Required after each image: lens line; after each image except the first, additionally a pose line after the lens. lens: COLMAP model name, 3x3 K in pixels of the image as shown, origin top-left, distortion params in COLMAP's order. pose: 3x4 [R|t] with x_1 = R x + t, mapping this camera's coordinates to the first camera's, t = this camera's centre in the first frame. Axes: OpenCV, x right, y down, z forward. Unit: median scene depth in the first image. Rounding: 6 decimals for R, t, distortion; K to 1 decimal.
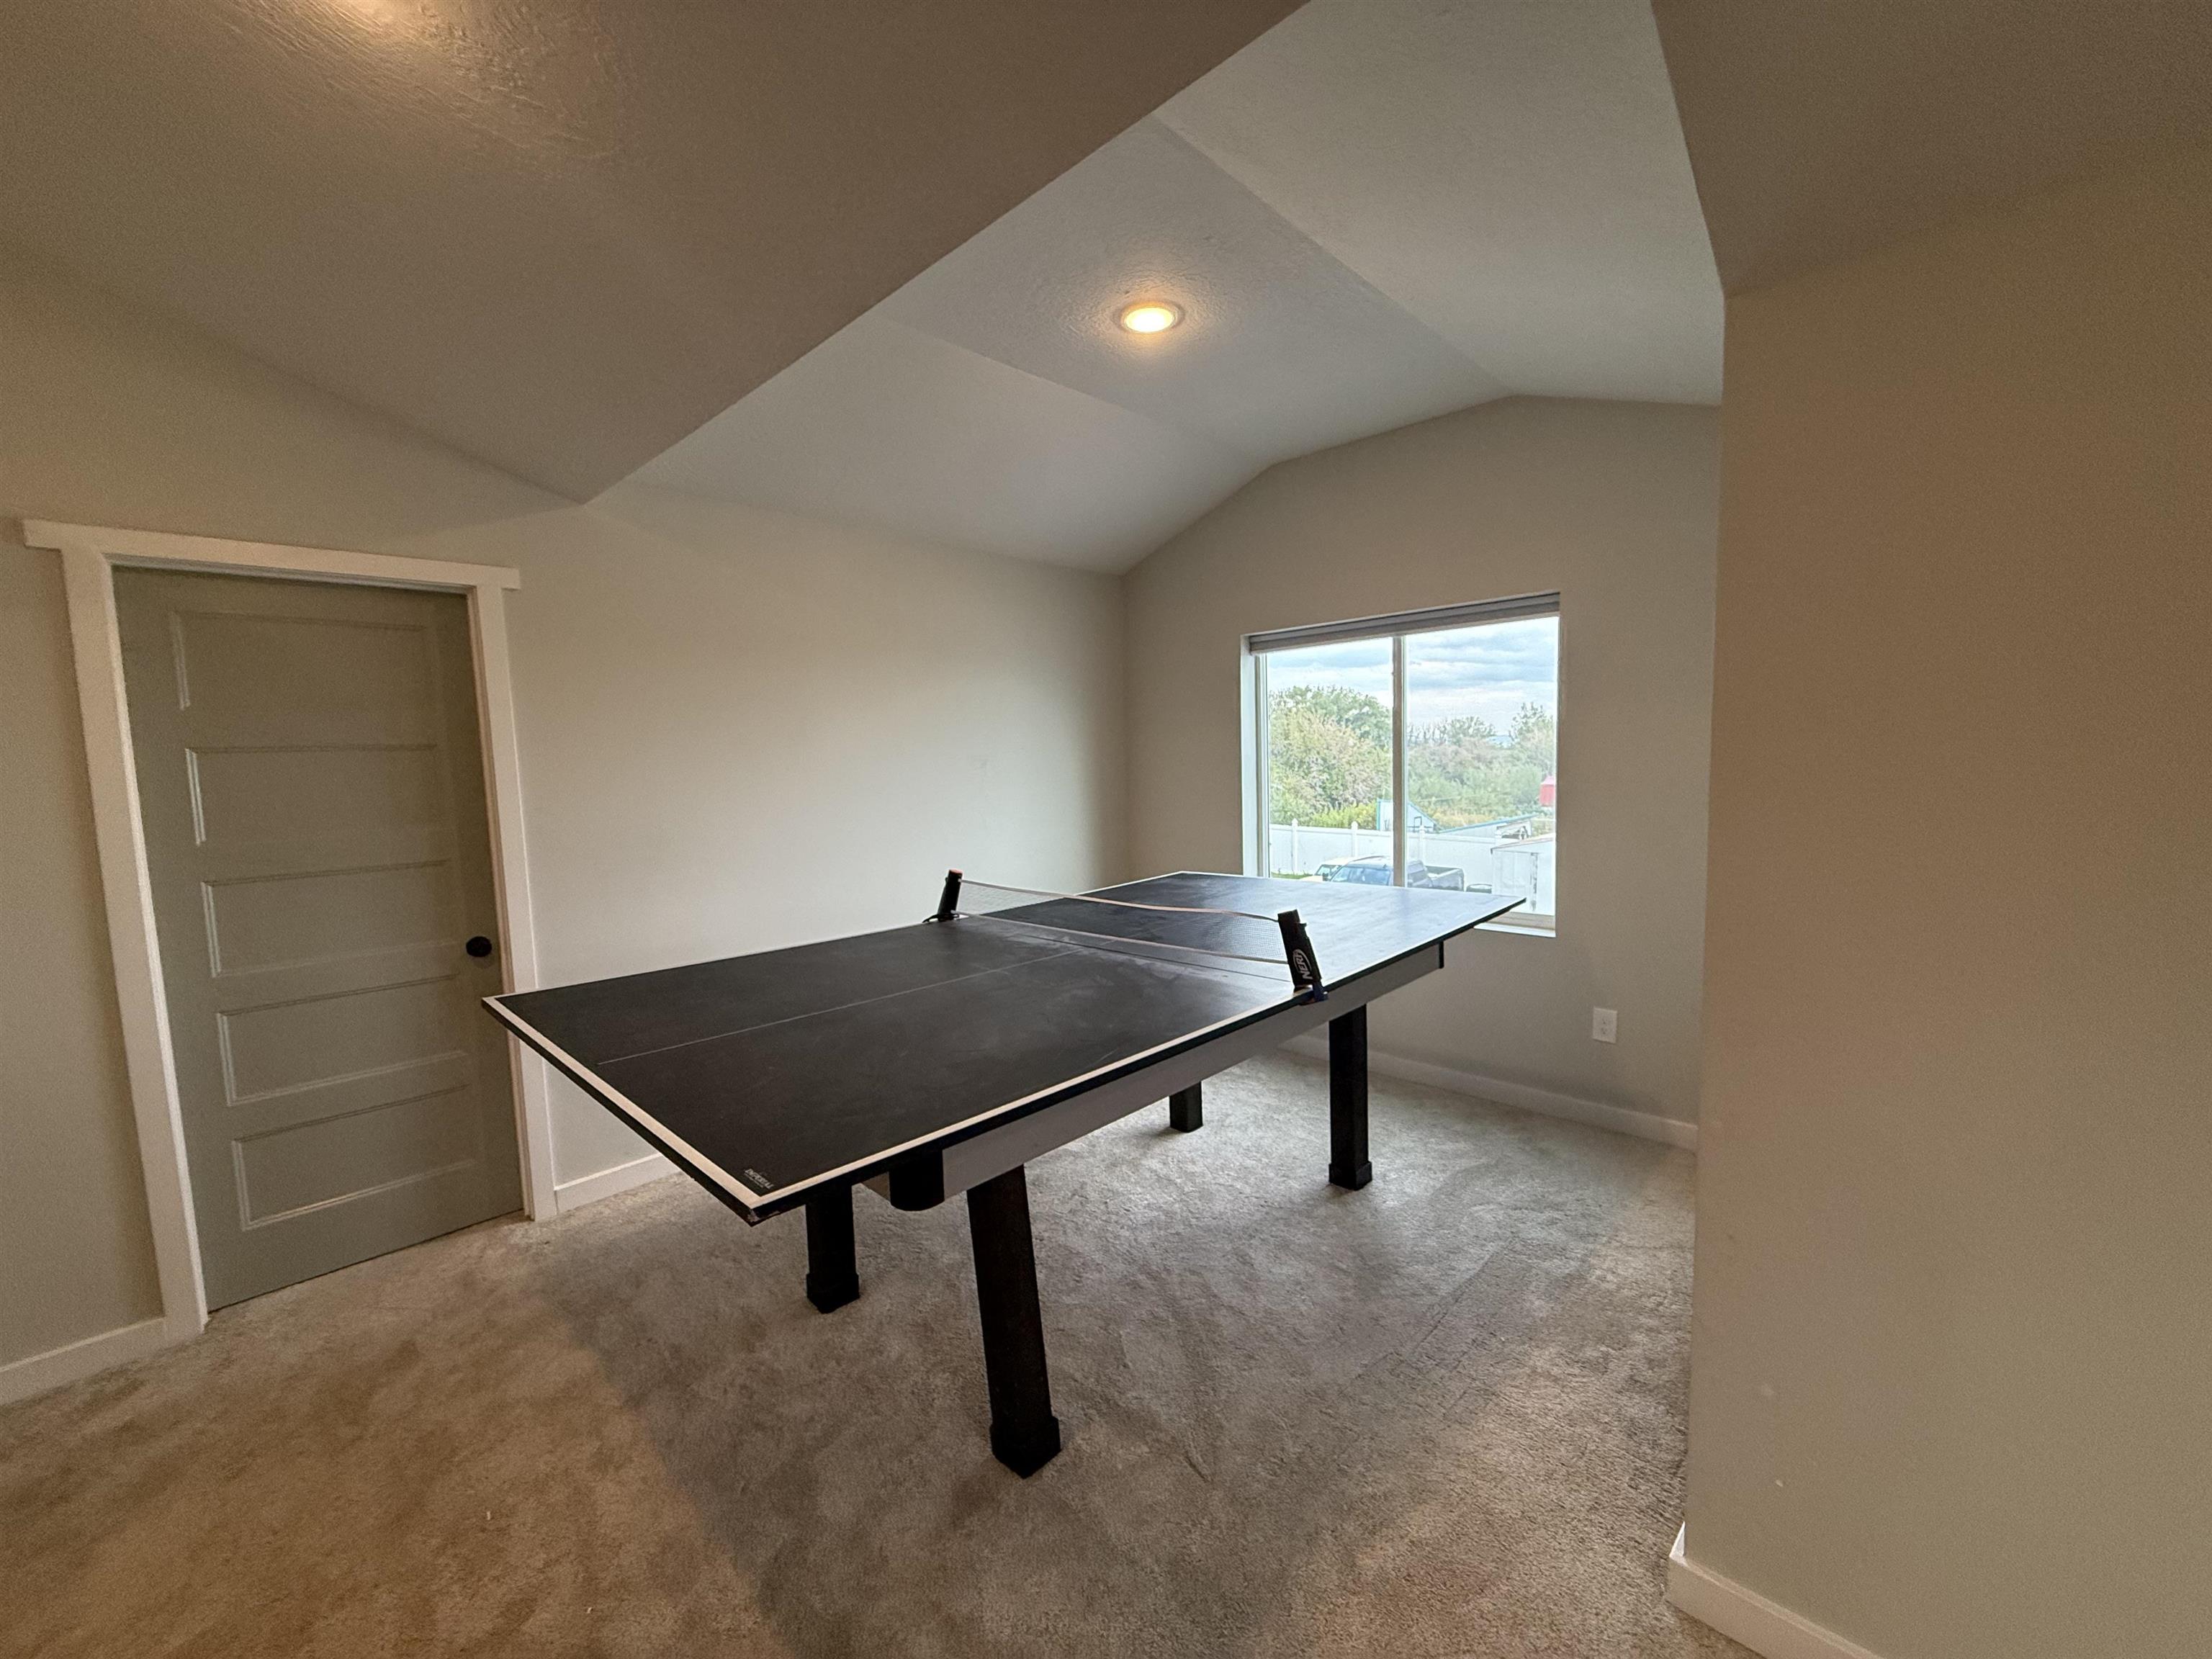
lens RADIAL K [[880.8, 0, 1092.5], [0, 880.8, 823.1], [0, 0, 1]] dist [-0.002604, 0.000701]
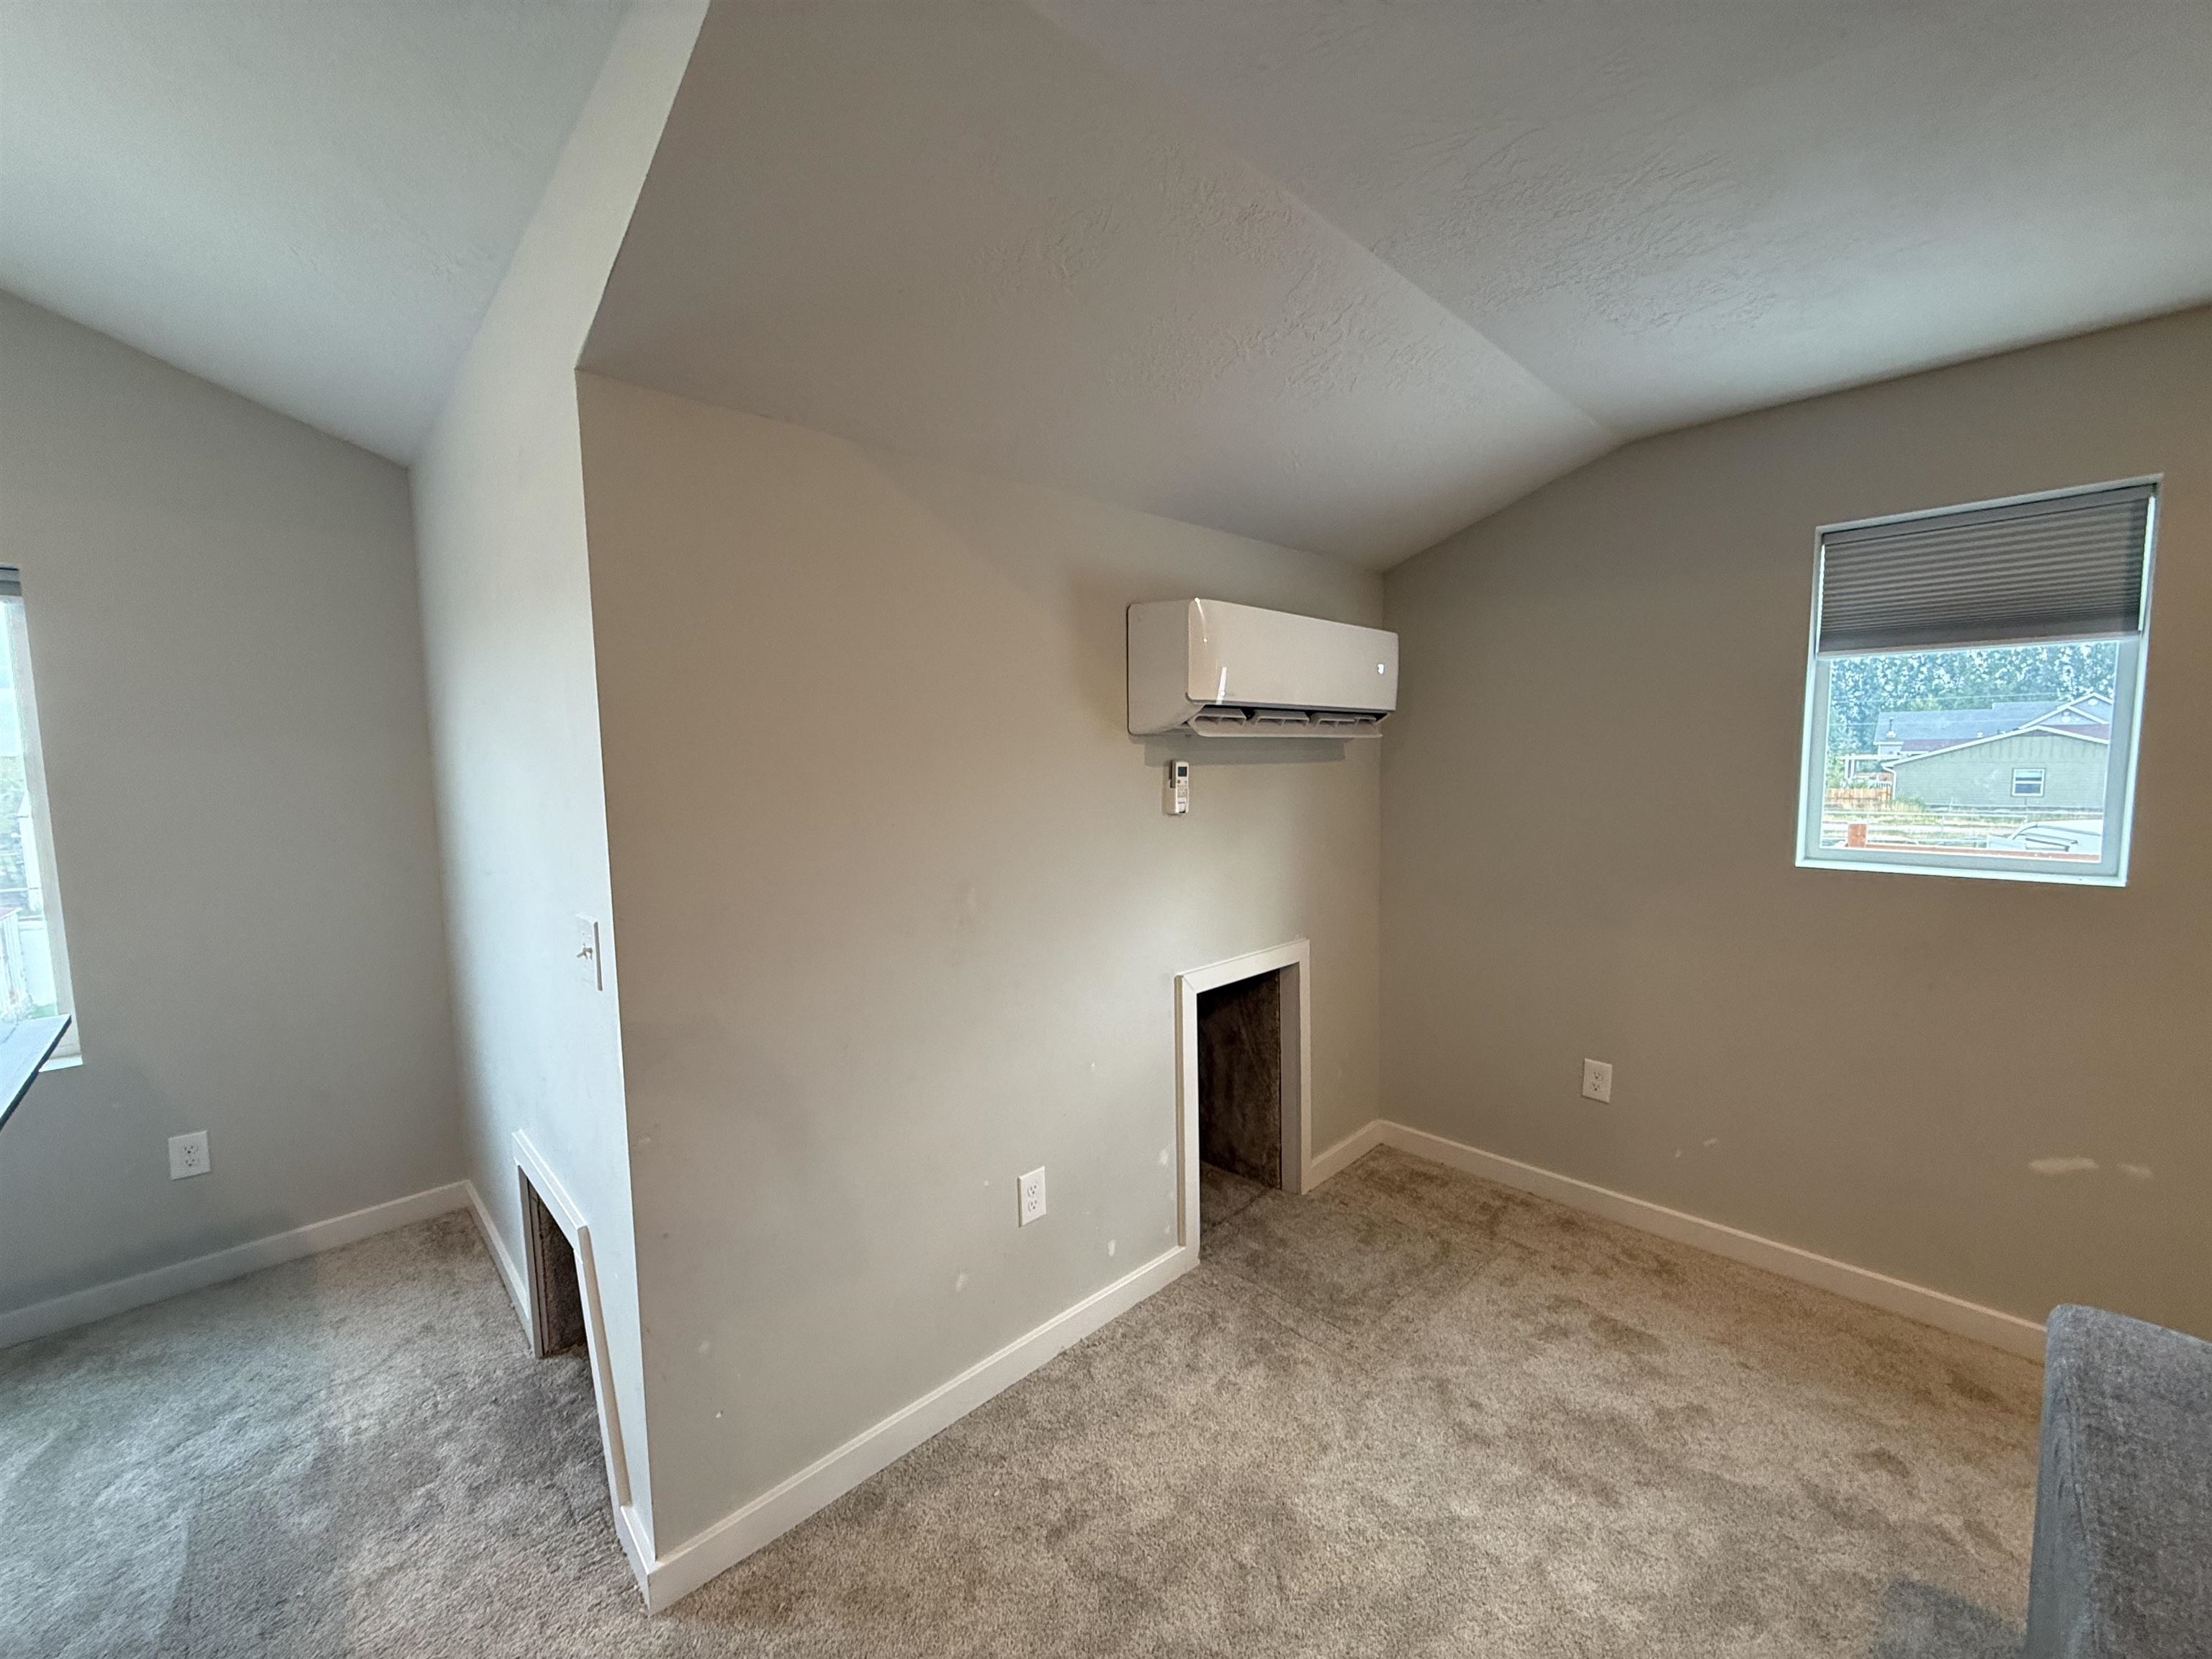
lens RADIAL K [[880.8, 0, 1097.2], [0, 880.8, 828.9], [0, 0, 1]] dist [-0.002604, 0.000701]
pose [[0.031519, -0.061168, 0.997630, -0.189179], [0.097560, 0.993548, 0.057835, -0.026490], [-0.994730, 0.095506, 0.037283, 0.220154]]
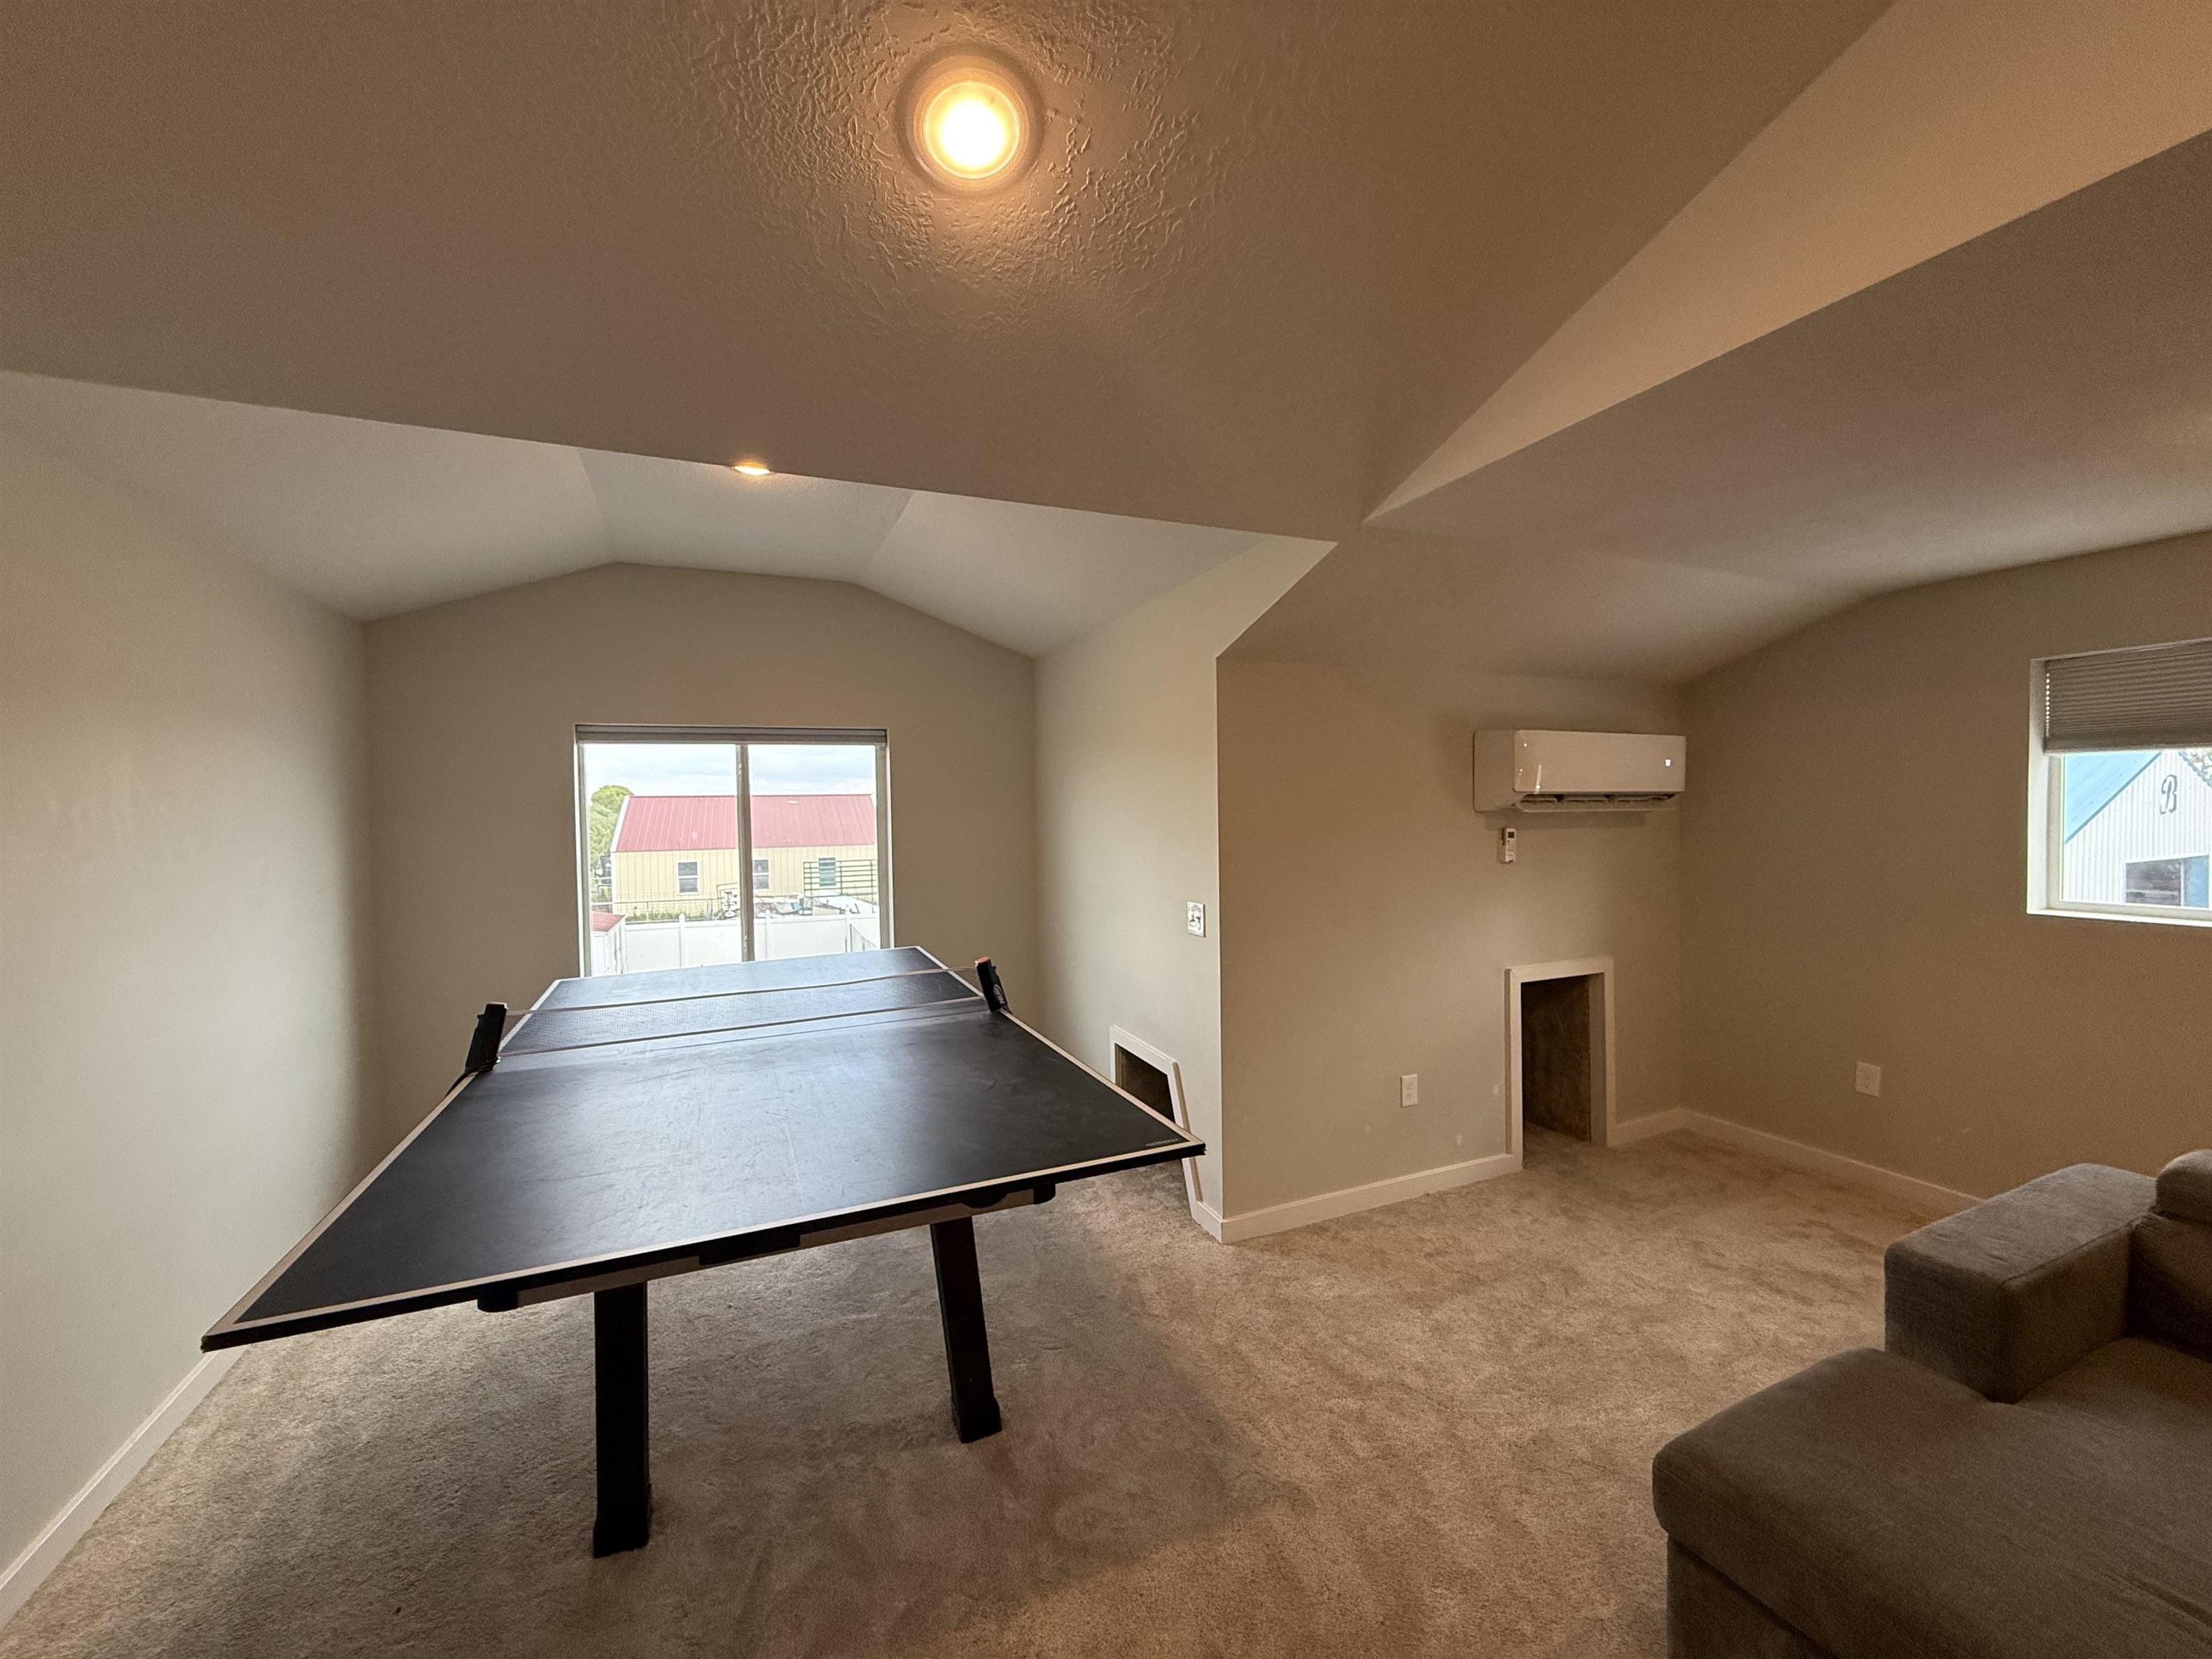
lens RADIAL K [[880.8, 0, 1092.8], [0, 880.8, 835.0], [0, 0, 1]] dist [-0.002604, 0.000701]
pose [[0.376625, -0.005329, 0.926351, -0.890629], [0.081791, 0.996269, -0.027522, -0.041913], [-0.922748, 0.086133, 0.375655, 0.252399]]
